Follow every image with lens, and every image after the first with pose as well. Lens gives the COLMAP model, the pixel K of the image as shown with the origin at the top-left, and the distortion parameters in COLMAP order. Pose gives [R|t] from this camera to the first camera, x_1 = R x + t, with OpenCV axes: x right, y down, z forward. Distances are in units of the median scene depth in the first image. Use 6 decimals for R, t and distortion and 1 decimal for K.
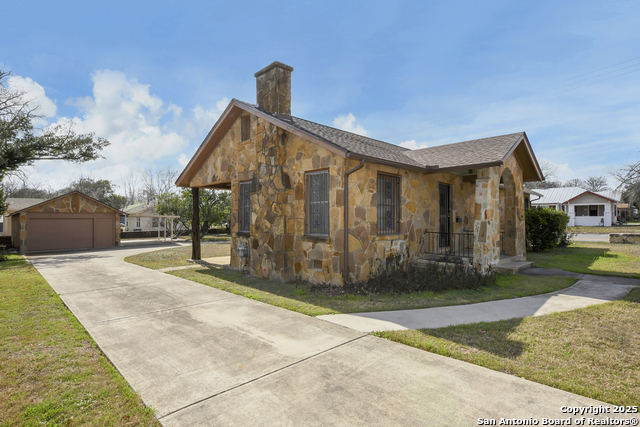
lens RADIAL K [[334.8, 0, 320.0], [0, 334.8, 213.5], [0, 0, 1]] dist [0.001679, 0.000421]
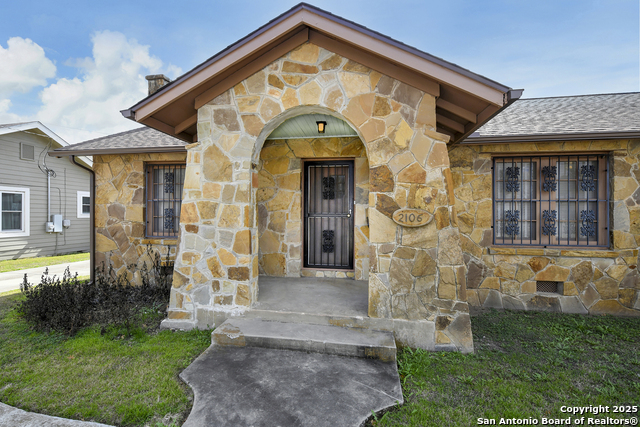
lens RADIAL K [[289.7, 0, 320.0], [0, 289.7, 213.5], [0, 0, 1]] dist [-0.000675, -0.000032]
pose [[0.599201, -0.010538, -0.800529, 1.047754], [0.000876, 0.999921, -0.012507, 0.013841], [0.800598, 0.006793, 0.599163, 0.934686]]
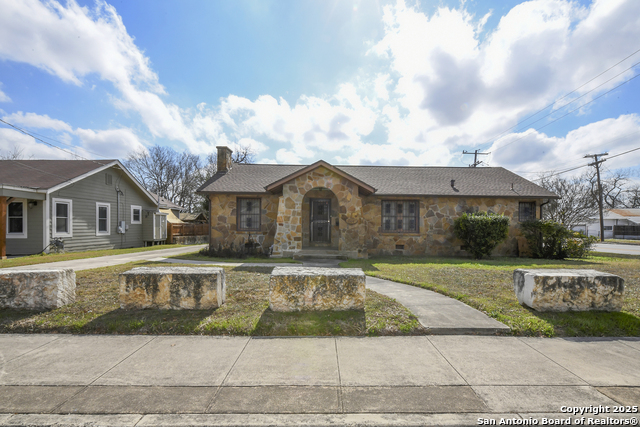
lens RADIAL K [[289.7, 0, 320.0], [0, 289.7, 213.5], [0, 0, 1]] dist [-0.000675, -0.000032]
pose [[0.718326, -0.033315, -0.694908, 1.673282], [-0.002843, 0.998704, -0.050818, 0.049998], [0.695701, 0.038479, 0.717300, 0.159918]]
